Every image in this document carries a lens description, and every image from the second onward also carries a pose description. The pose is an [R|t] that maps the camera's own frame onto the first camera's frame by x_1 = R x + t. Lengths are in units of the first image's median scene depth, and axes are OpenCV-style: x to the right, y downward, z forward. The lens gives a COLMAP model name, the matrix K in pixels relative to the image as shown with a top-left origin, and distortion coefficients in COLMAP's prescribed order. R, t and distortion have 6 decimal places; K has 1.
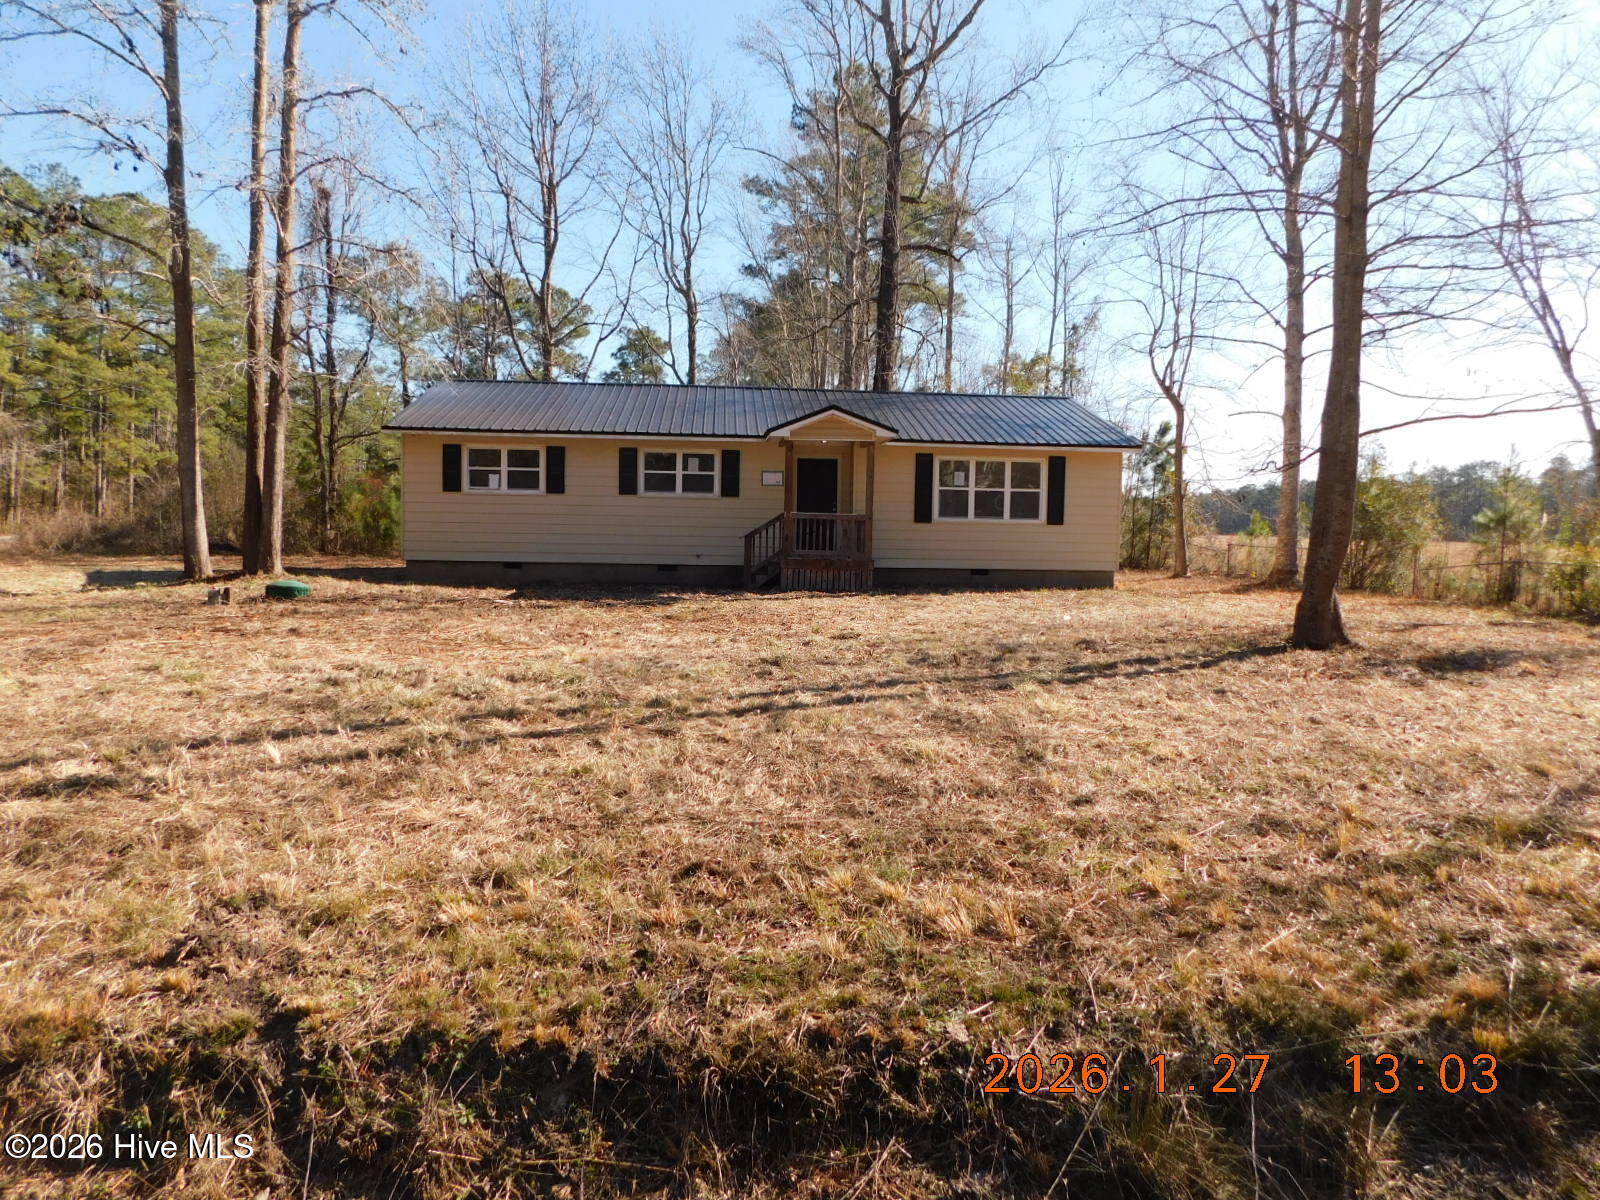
lens RADIAL K [[1047.3, 0, 800.0], [0, 1047.3, 600.0], [0, 0, 1]] dist [-0.009210, -0.000552]
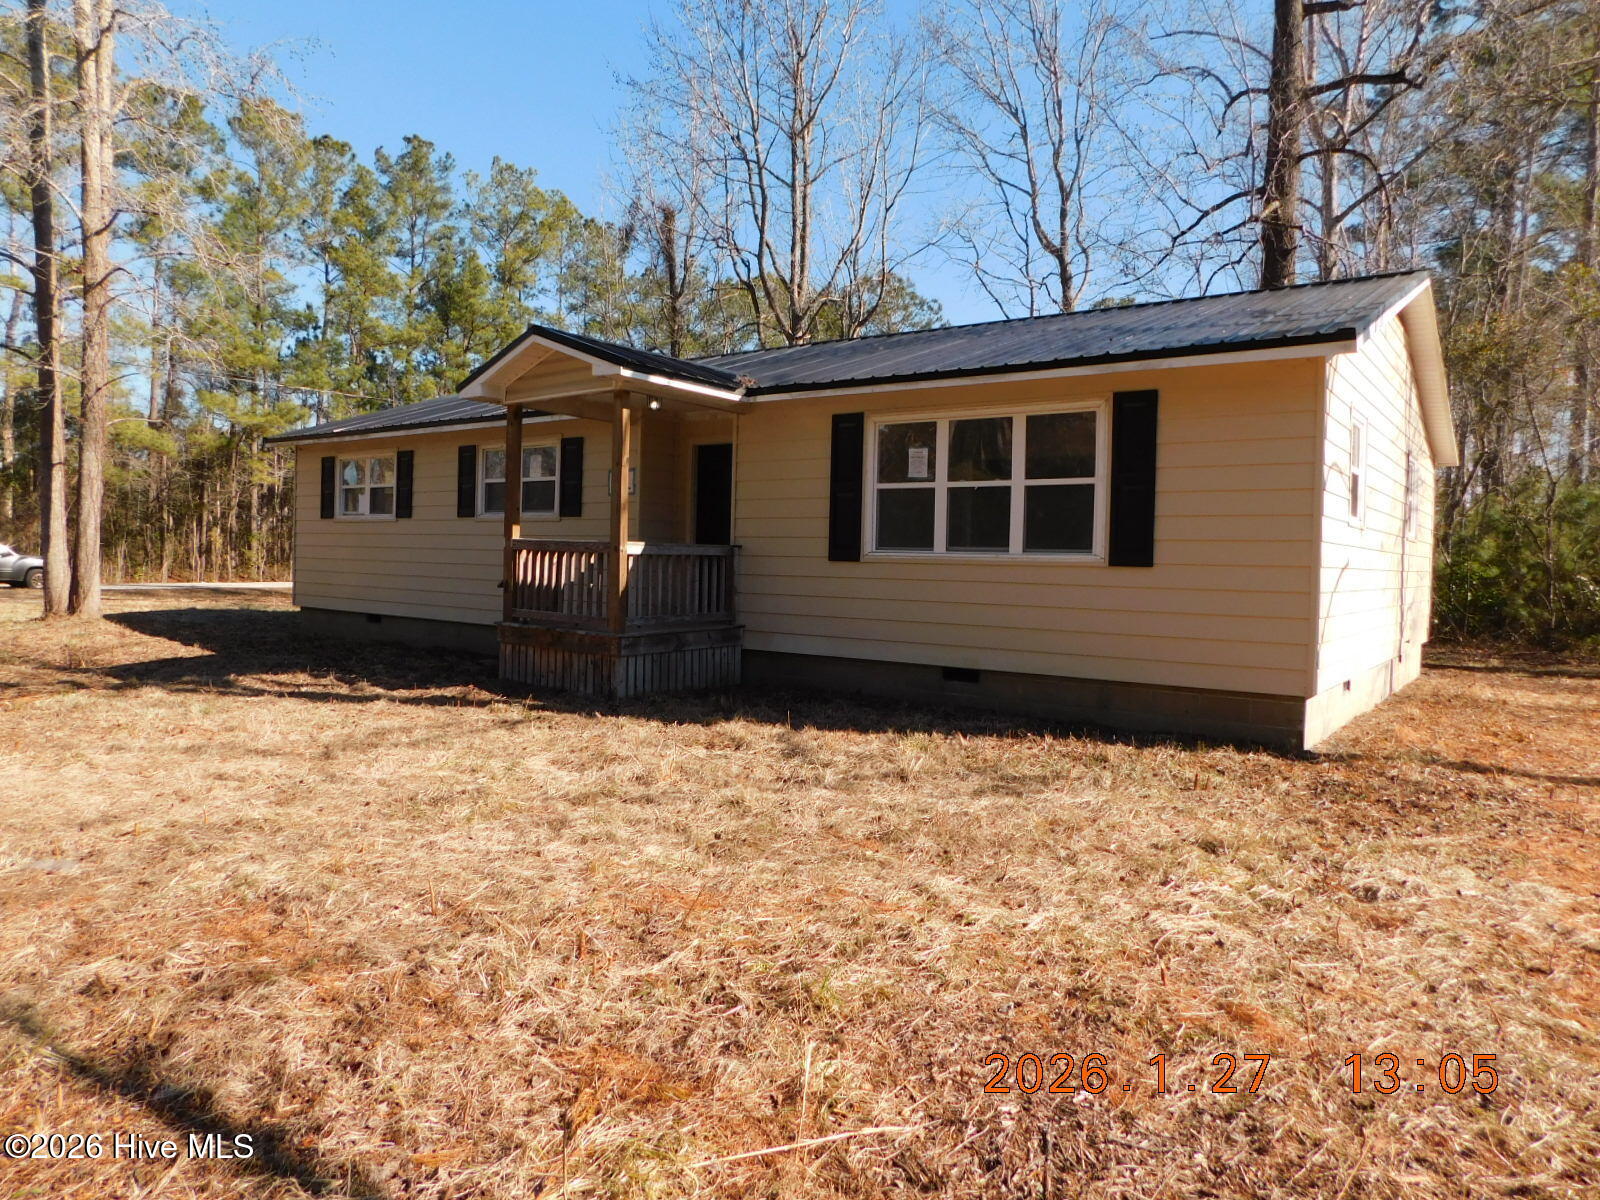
lens RADIAL K [[1047.3, 0, 800.0], [0, 1047.3, 600.0], [0, 0, 1]] dist [-0.009210, -0.000552]
pose [[0.758330, 0.023468, -0.651448, 0.407736], [-0.054047, 0.998174, -0.026956, -0.042486], [0.649626, 0.055650, 0.758215, 0.629623]]
